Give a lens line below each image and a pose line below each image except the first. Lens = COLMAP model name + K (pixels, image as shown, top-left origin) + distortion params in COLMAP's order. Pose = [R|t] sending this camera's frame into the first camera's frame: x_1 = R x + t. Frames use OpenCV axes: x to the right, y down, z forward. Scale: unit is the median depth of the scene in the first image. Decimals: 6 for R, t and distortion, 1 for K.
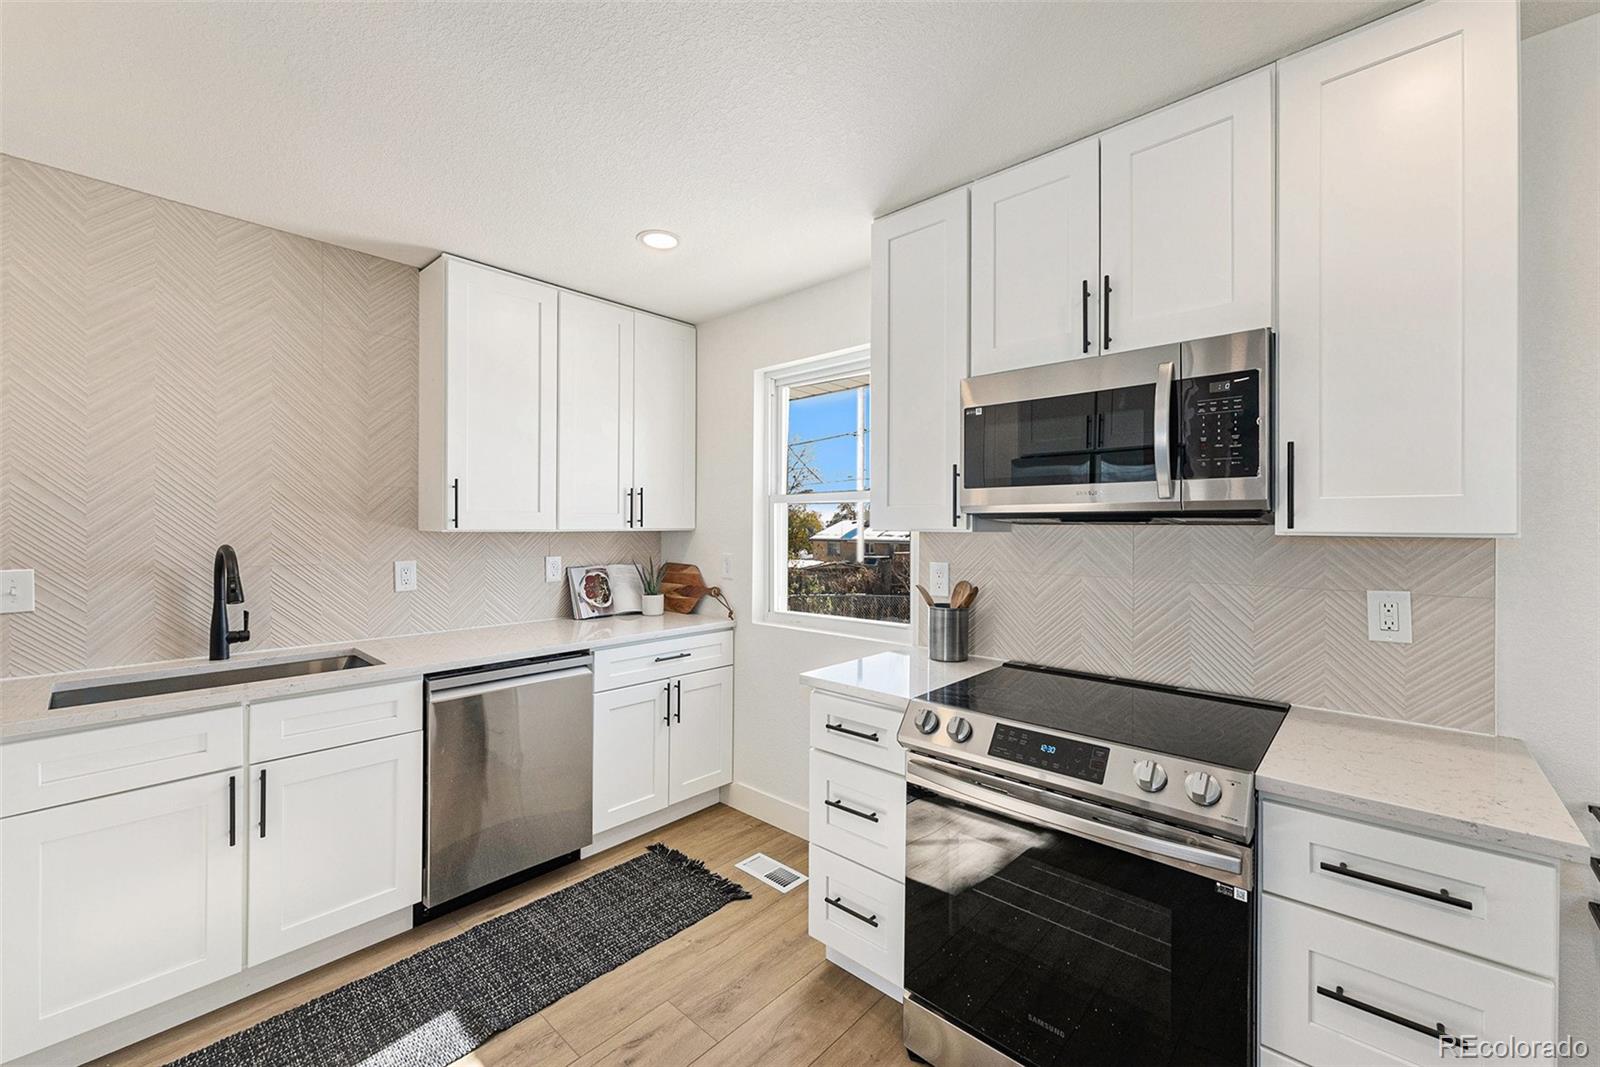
lens RADIAL K [[650.4, 0, 805.1], [0, 650.4, 517.9], [0, 0, 1]] dist [-0.001830, -0.000329]
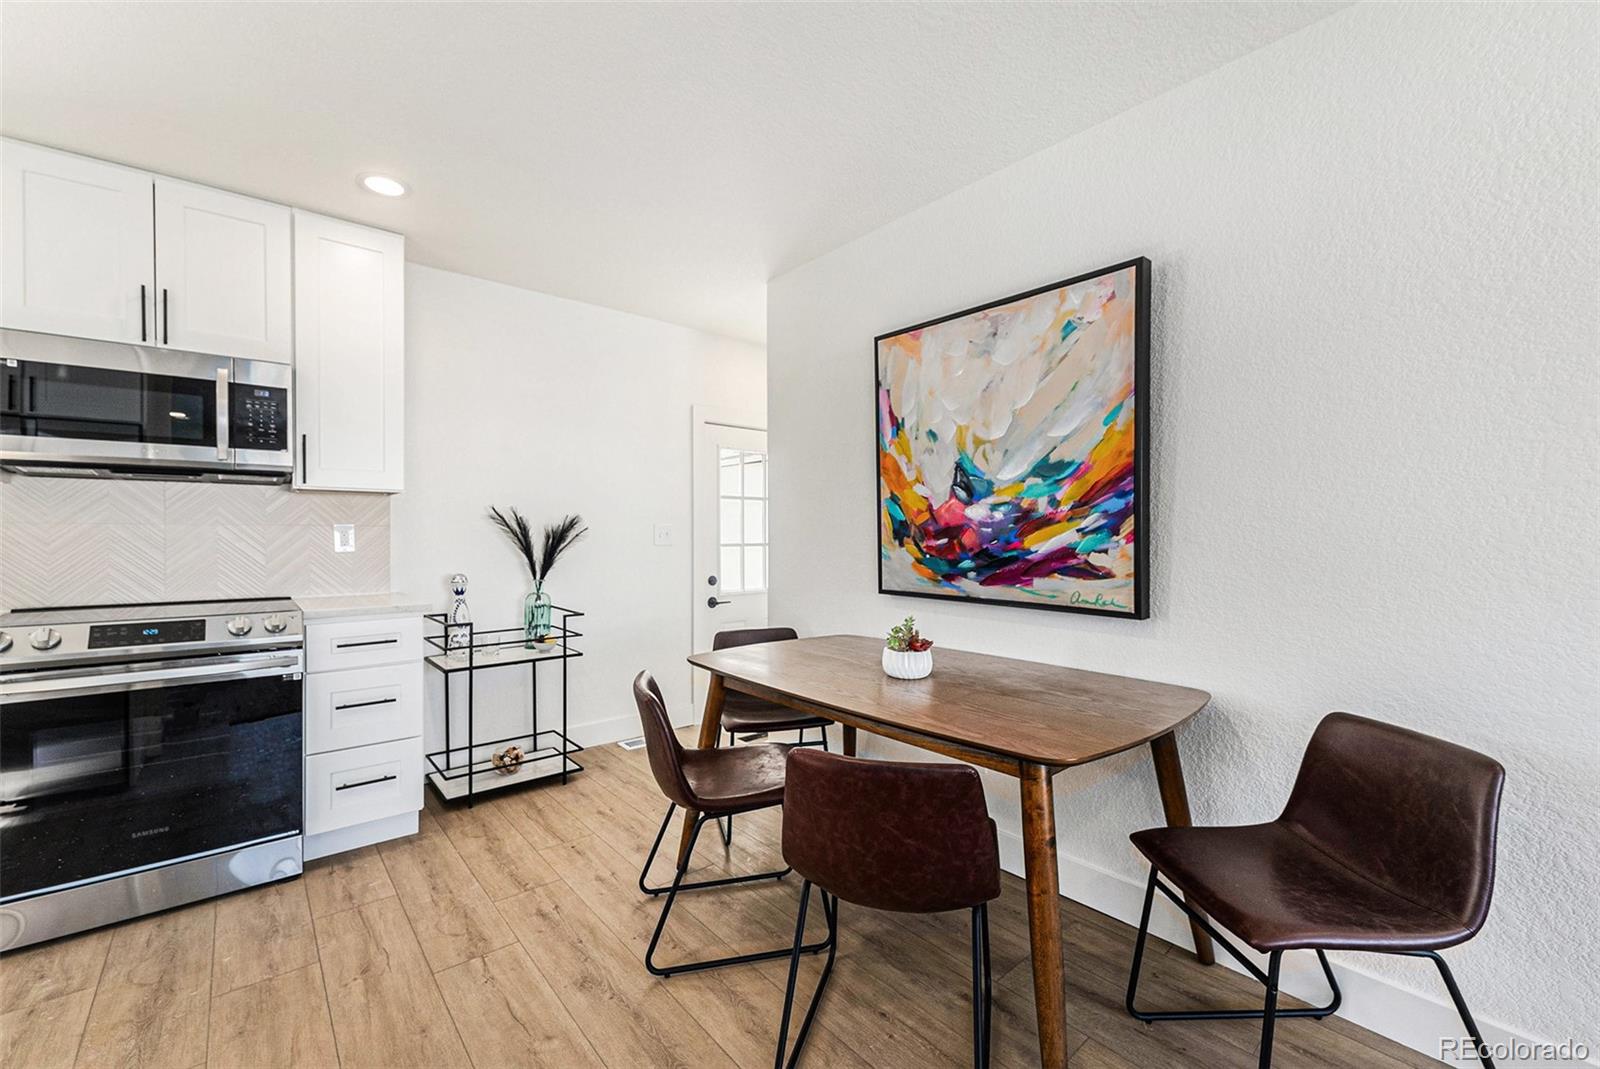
lens RADIAL K [[656.1, 0, 791.4], [0, 656.1, 539.3], [0, 0, 1]] dist [-0.000917, -0.000065]
pose [[0.139576, -0.012609, 0.990131, -0.780838], [-0.010404, 0.999845, 0.014200, 0.120862], [-0.990157, -0.012283, 0.139423, -0.518082]]
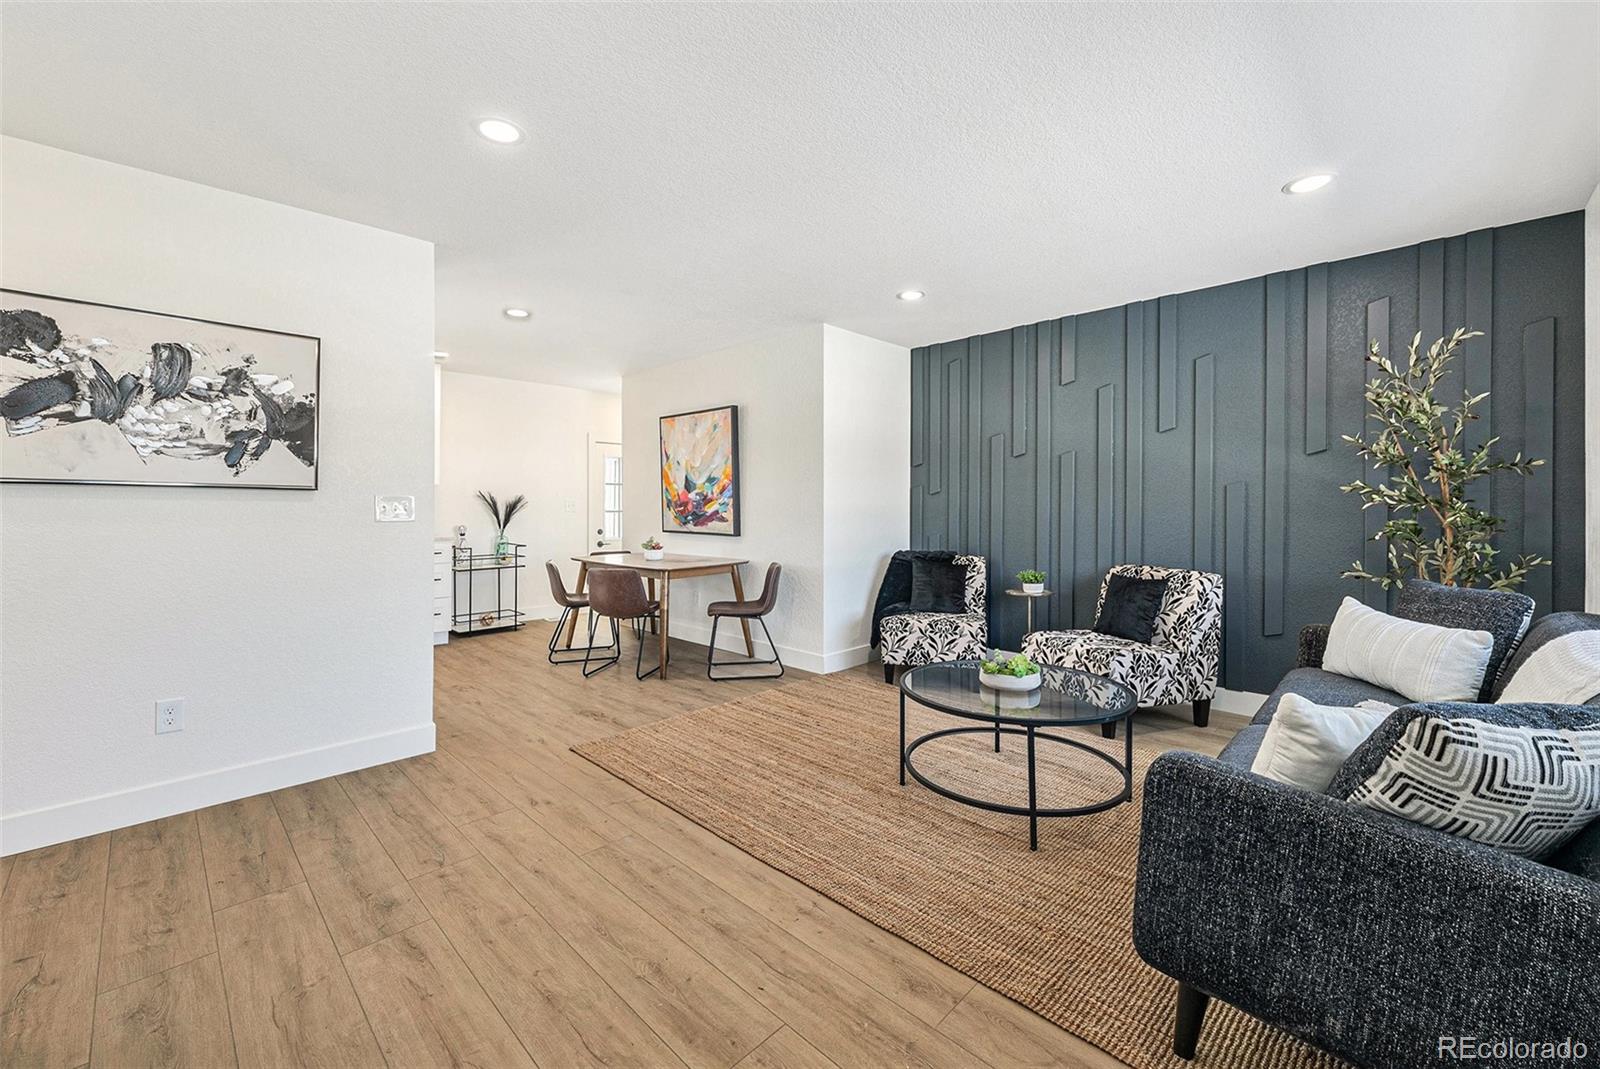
lens RADIAL K [[660.5, 0, 777.3], [0, 660.5, 506.3], [0, 0, 1]] dist [-0.000620, -0.000024]
pose [[0.079372, -0.007774, 0.996815, -2.829900], [-0.009174, 0.999922, 0.008529, 0.096299], [-0.996803, -0.009822, 0.079294, -1.483101]]
